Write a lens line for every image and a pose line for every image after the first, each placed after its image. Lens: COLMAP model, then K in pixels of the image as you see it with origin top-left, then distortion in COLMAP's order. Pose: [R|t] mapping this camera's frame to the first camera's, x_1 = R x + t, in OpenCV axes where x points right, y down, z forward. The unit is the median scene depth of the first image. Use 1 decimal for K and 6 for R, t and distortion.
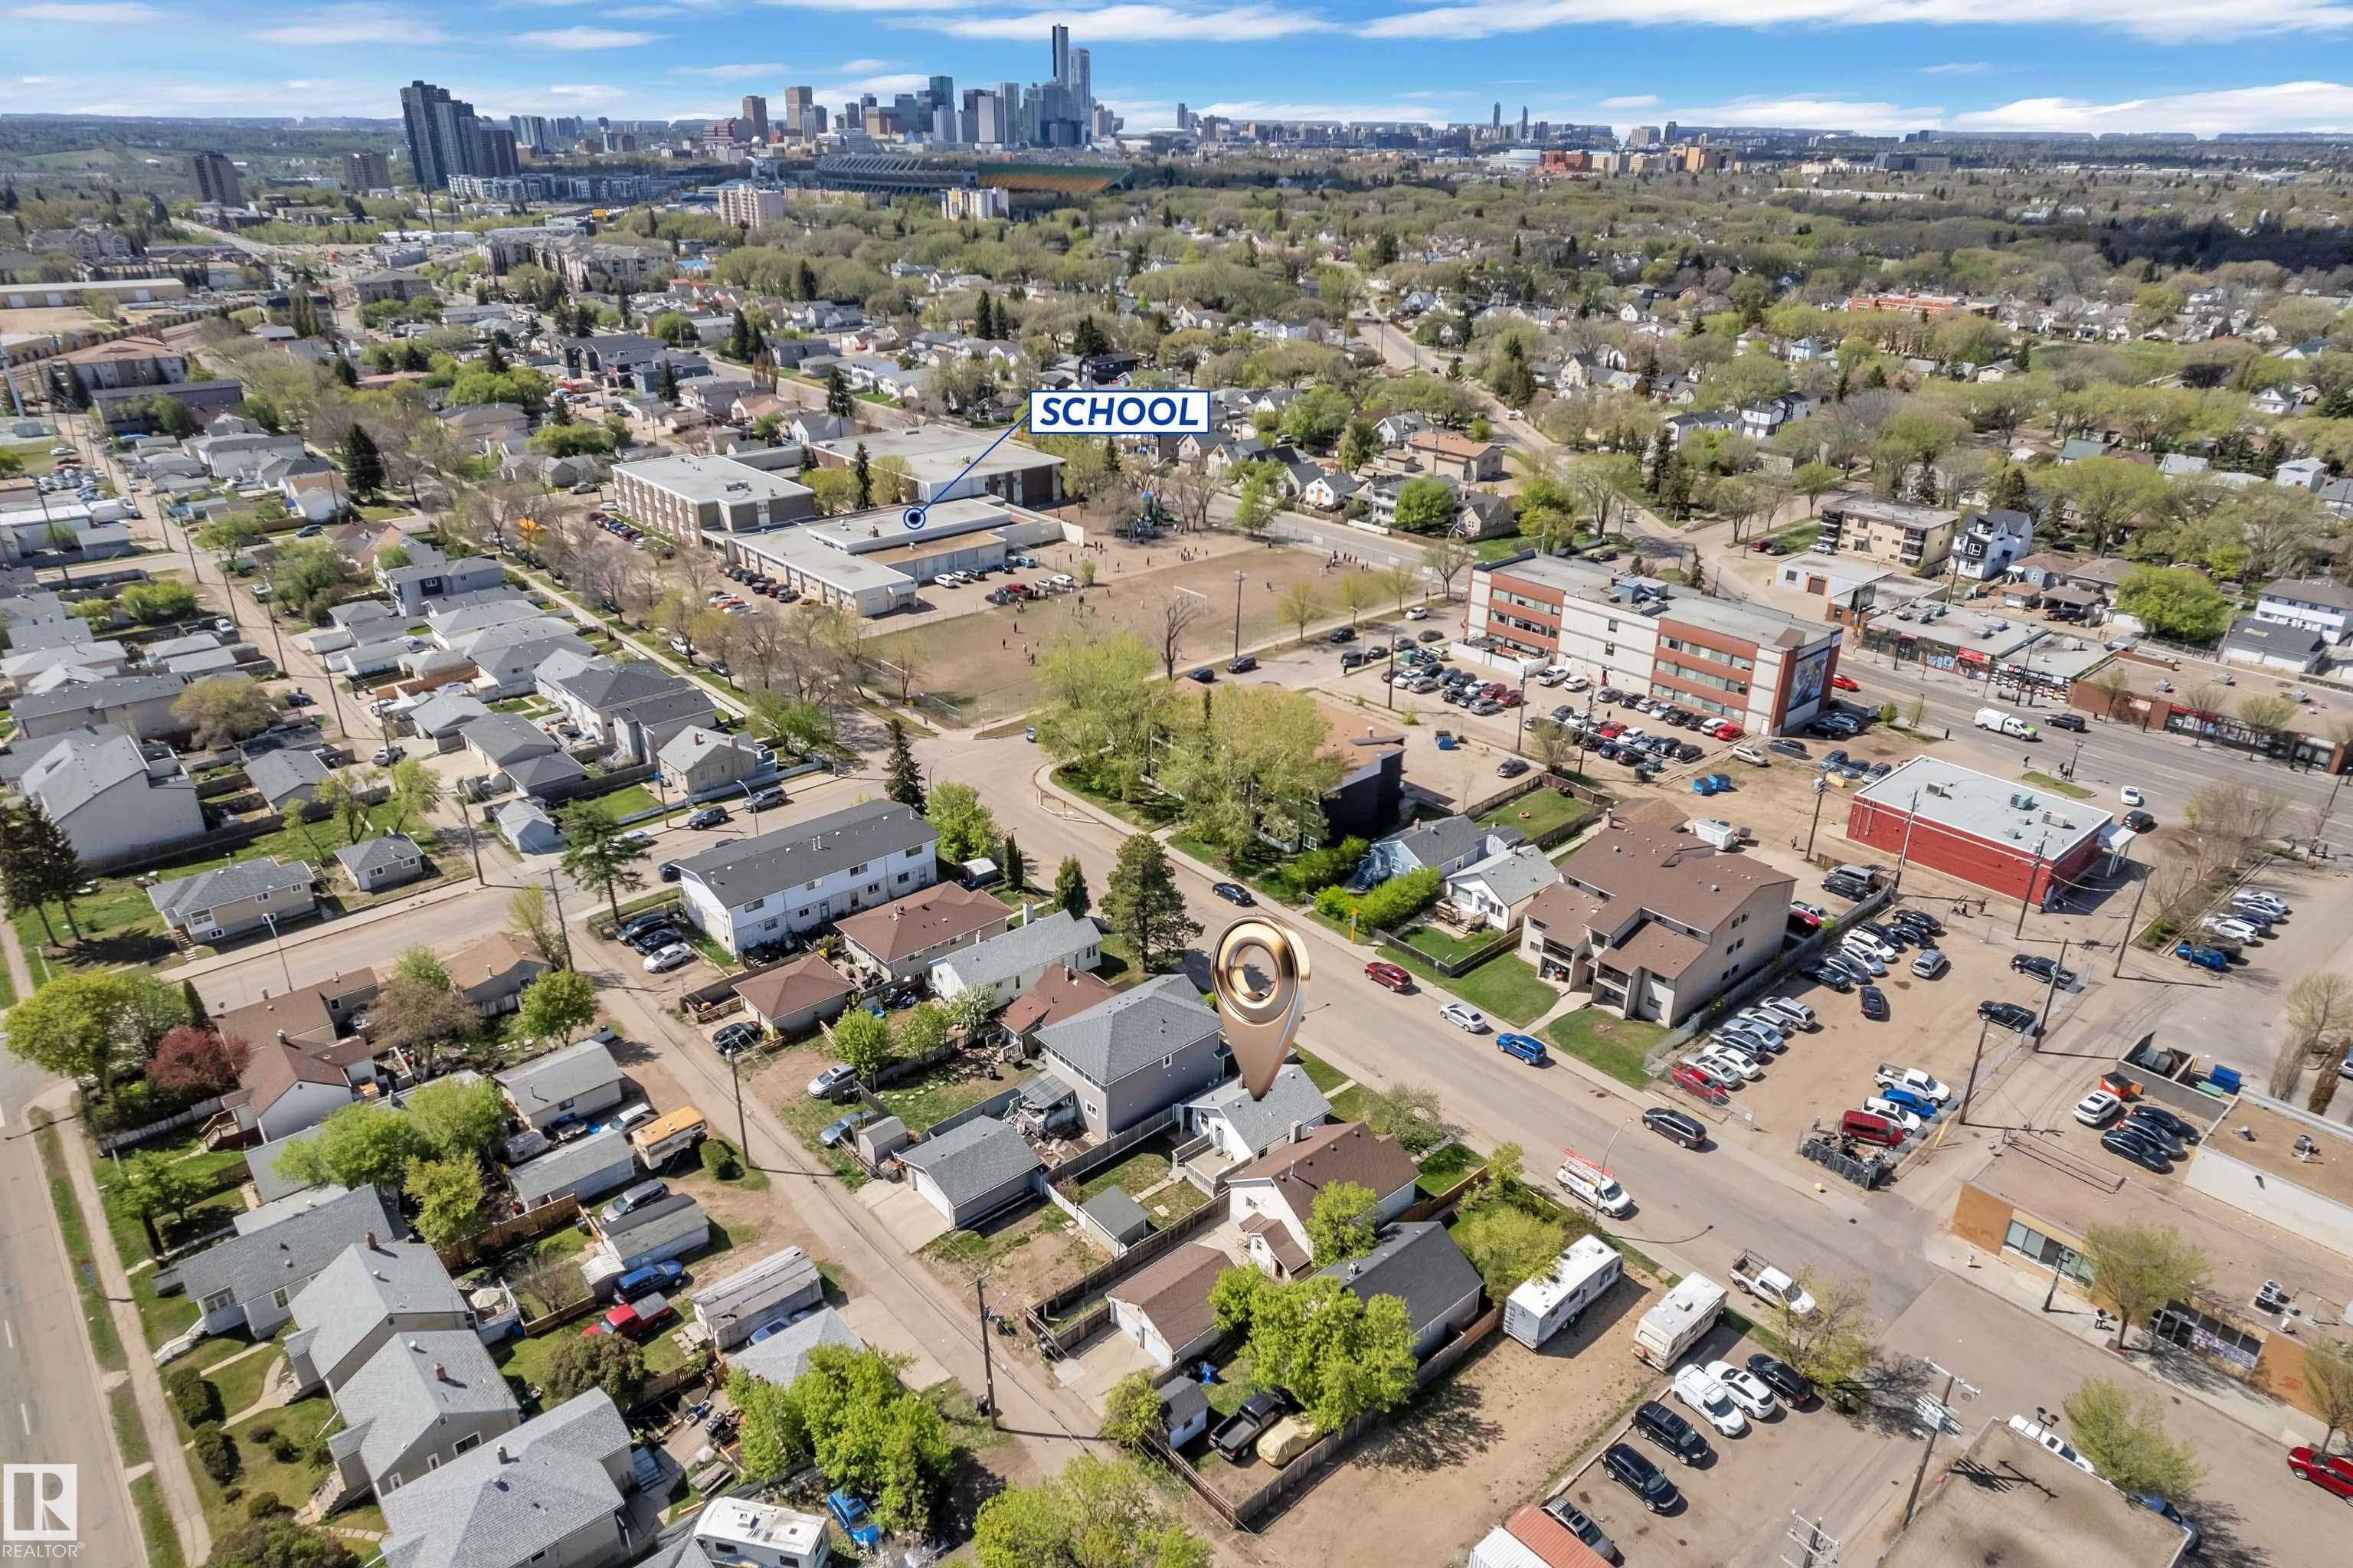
lens RADIAL K [[1501.5, 0, 1174.5], [0, 1501.5, 787.0], [0, 0, 1]] dist [-0.064611, 0.060286]
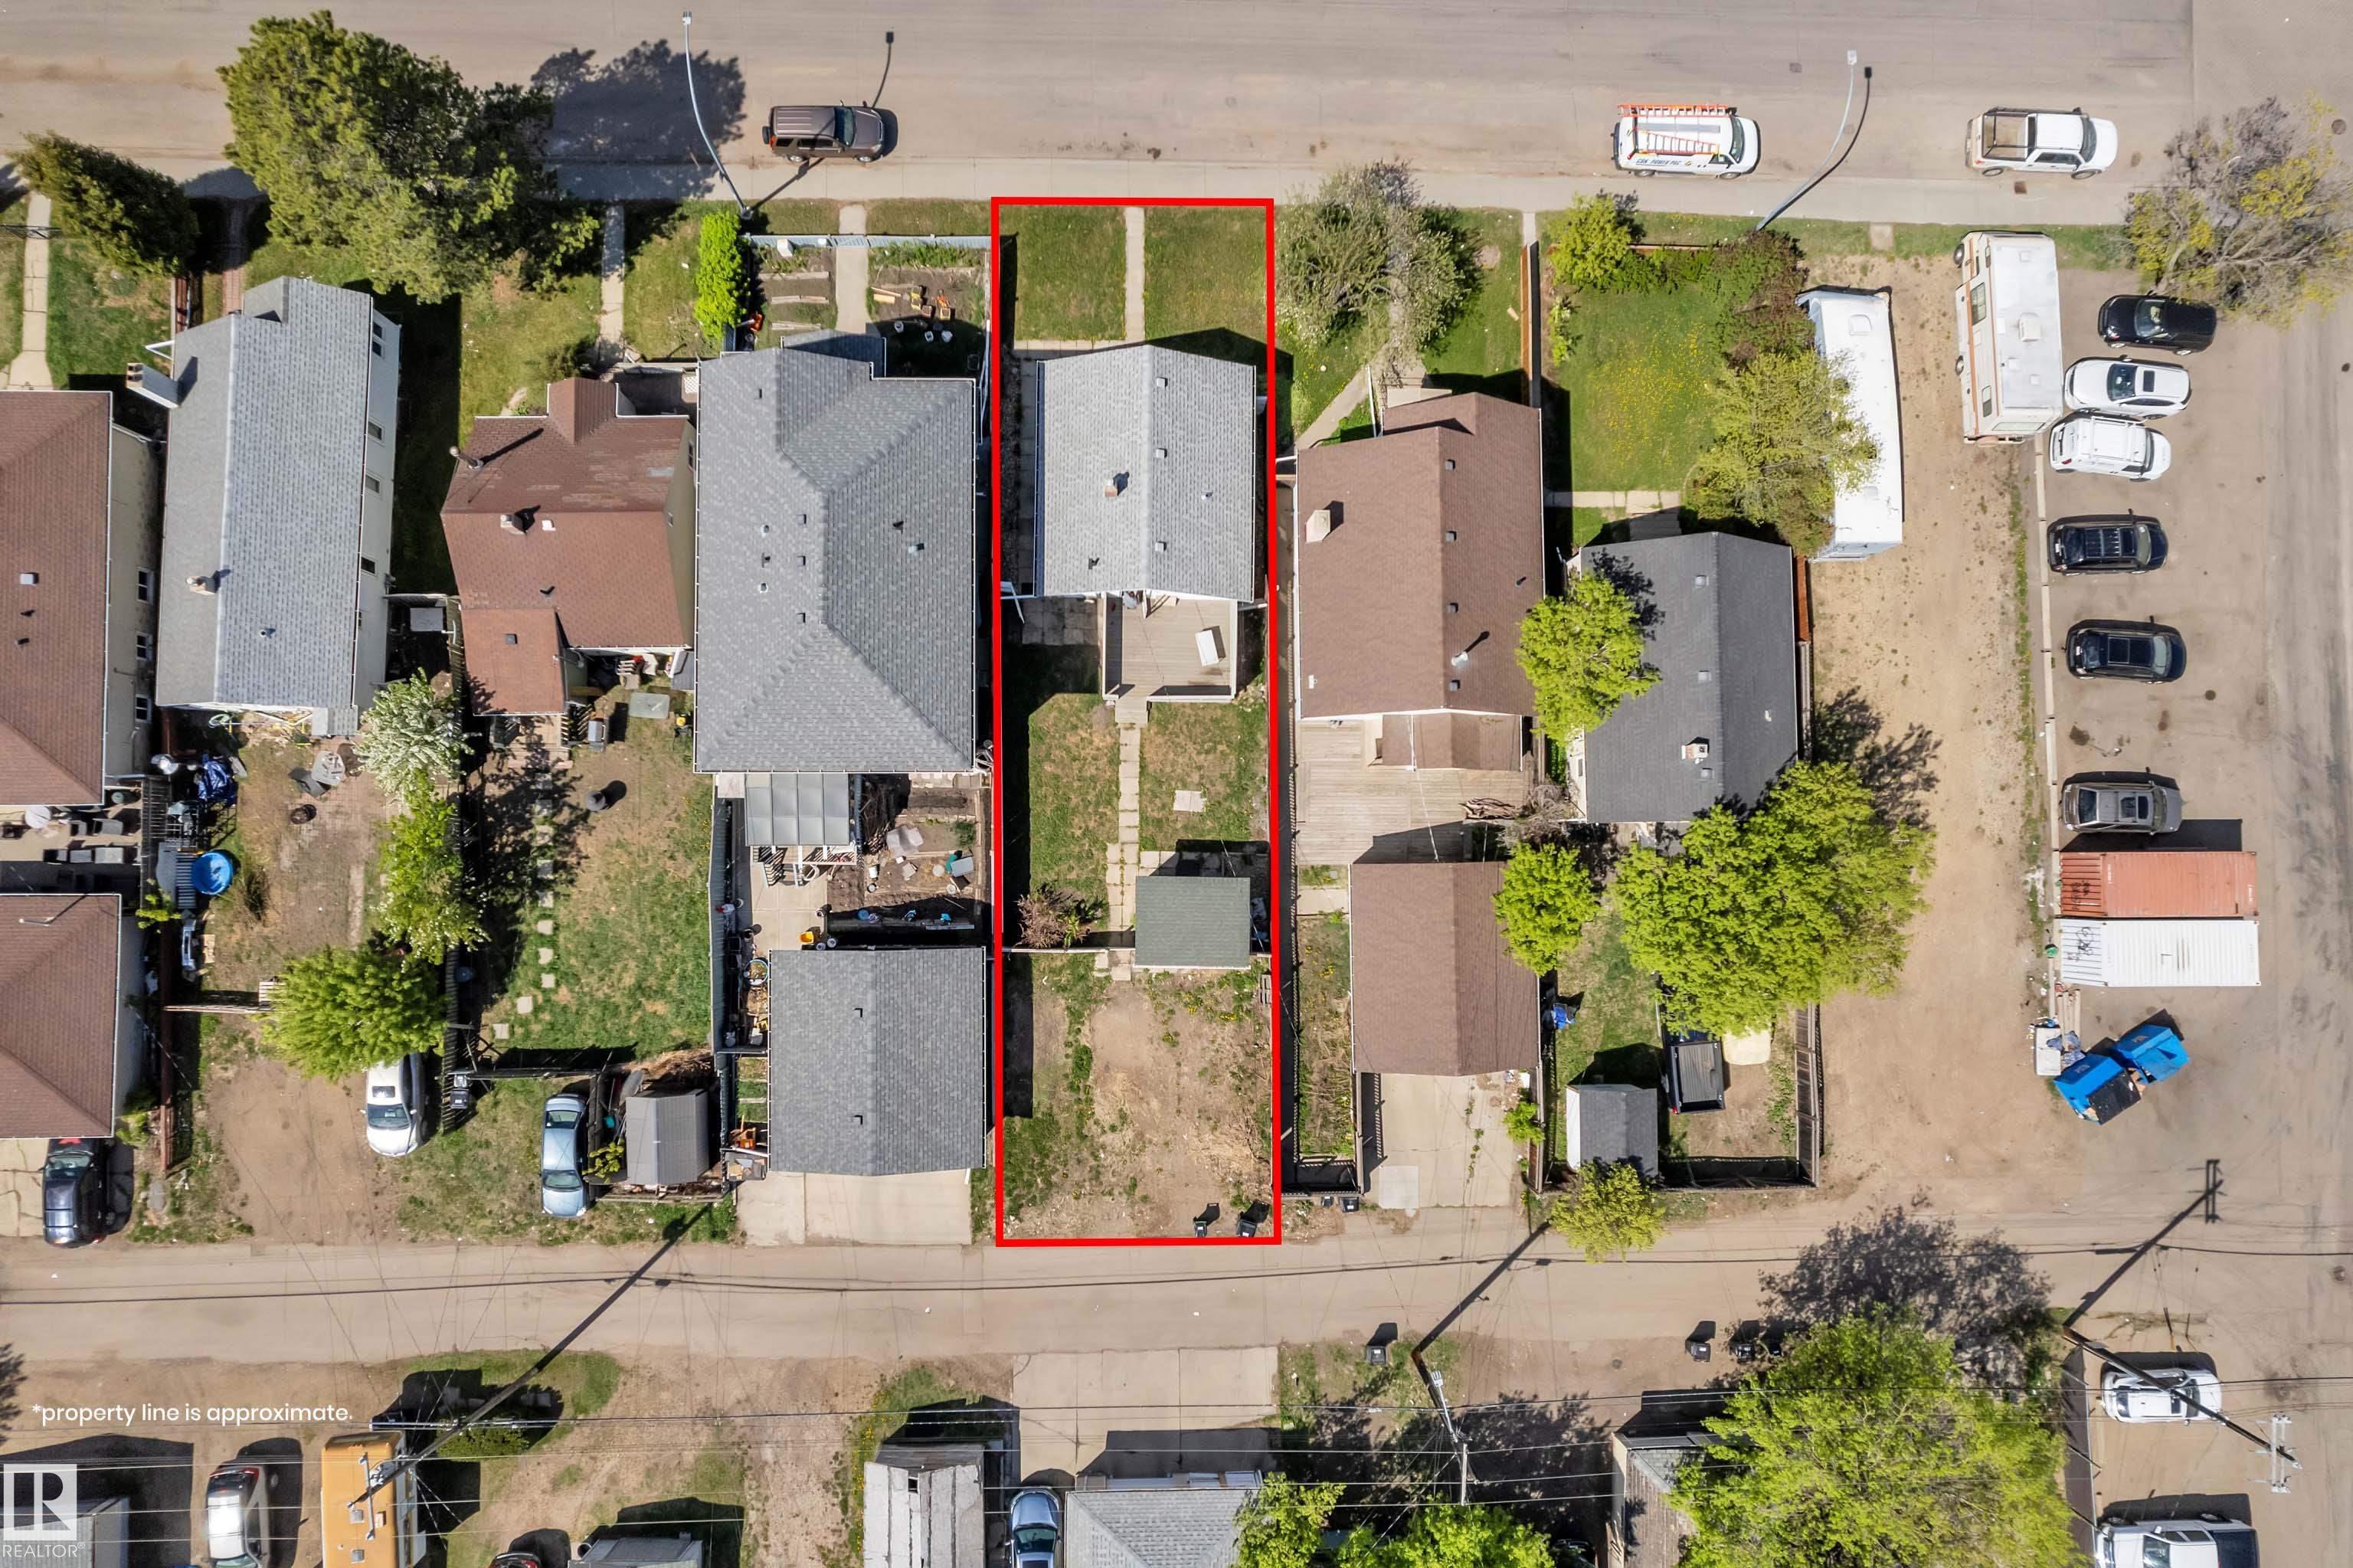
lens RADIAL K [[1501.5, 0, 1174.5], [0, 1501.5, 787.0], [0, 0, 1]] dist [-0.064611, 0.060286]
pose [[0.653334, -0.754844, 0.058014, -0.028069], [0.274839, 0.307884, 0.910863, -0.140260], [-0.705421, -0.579153, 0.408611, 0.595559]]
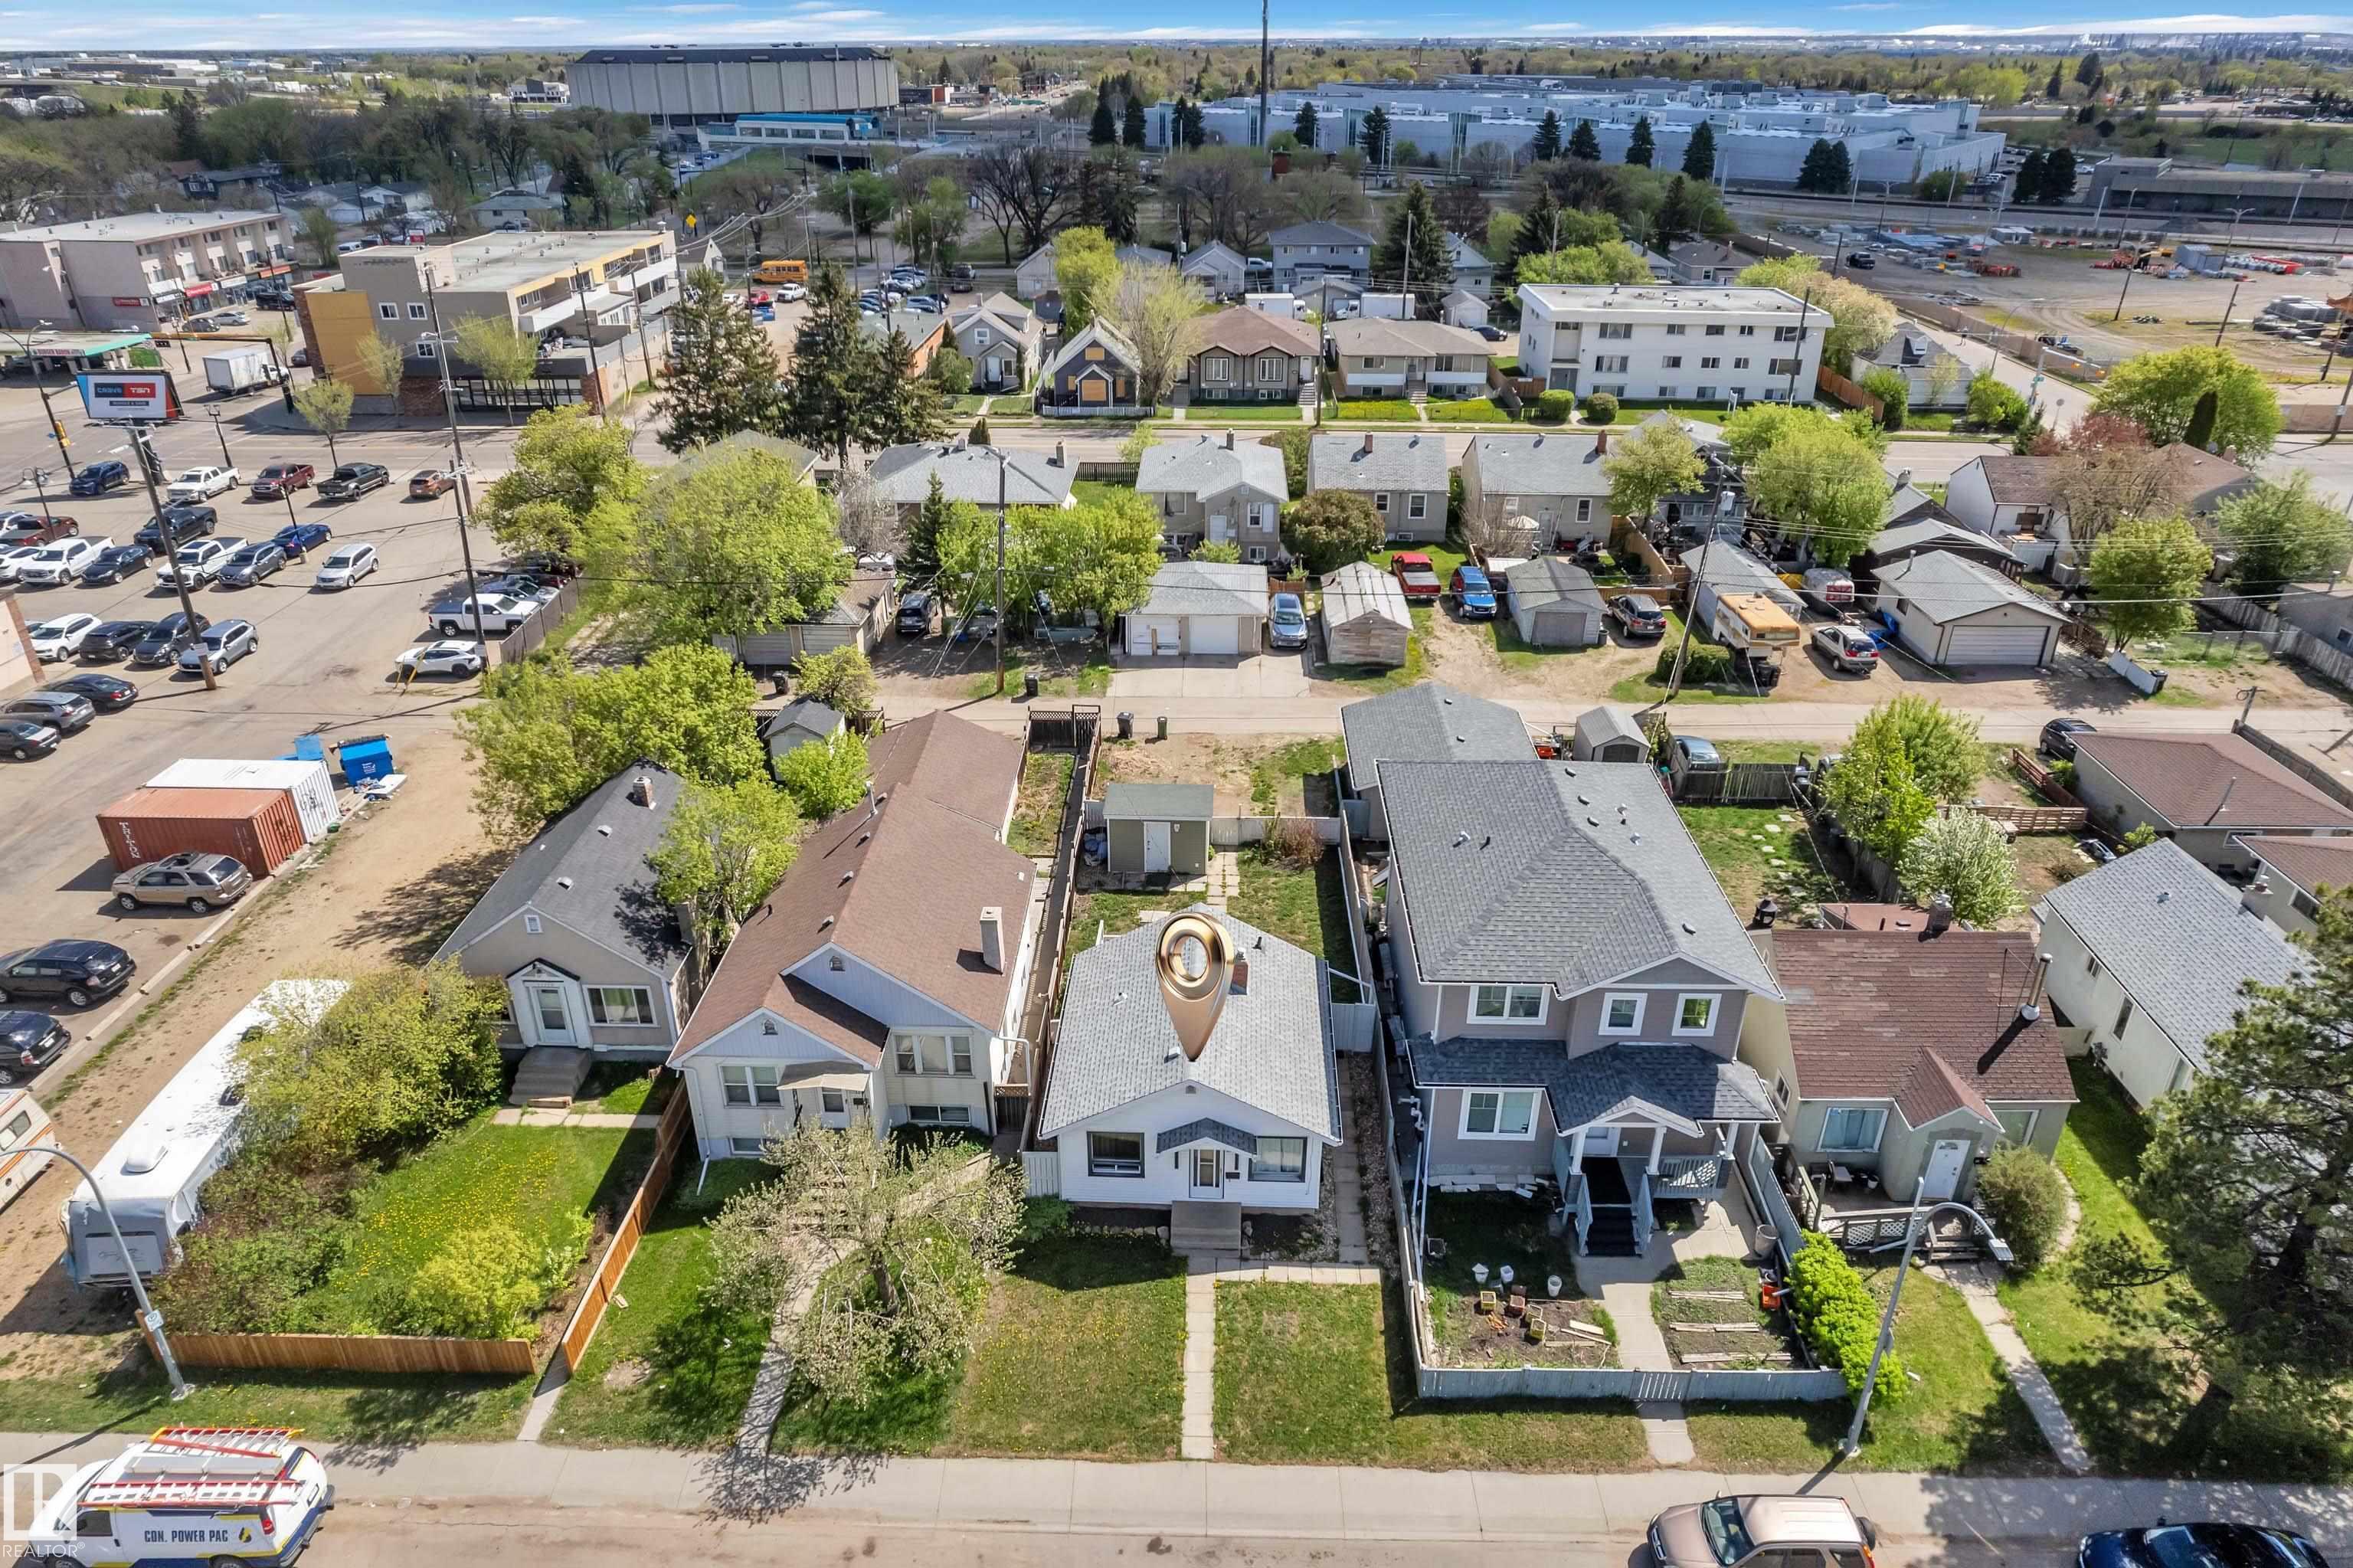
lens RADIAL K [[1501.5, 0, 1174.5], [0, 1501.5, 787.0], [0, 0, 1]] dist [-0.064611, 0.060286]
pose [[-0.681196, 0.323620, -0.656690, 0.222866], [-0.306829, 0.688213, 0.657434, -0.053852], [0.664701, 0.649333, -0.369512, 0.867114]]
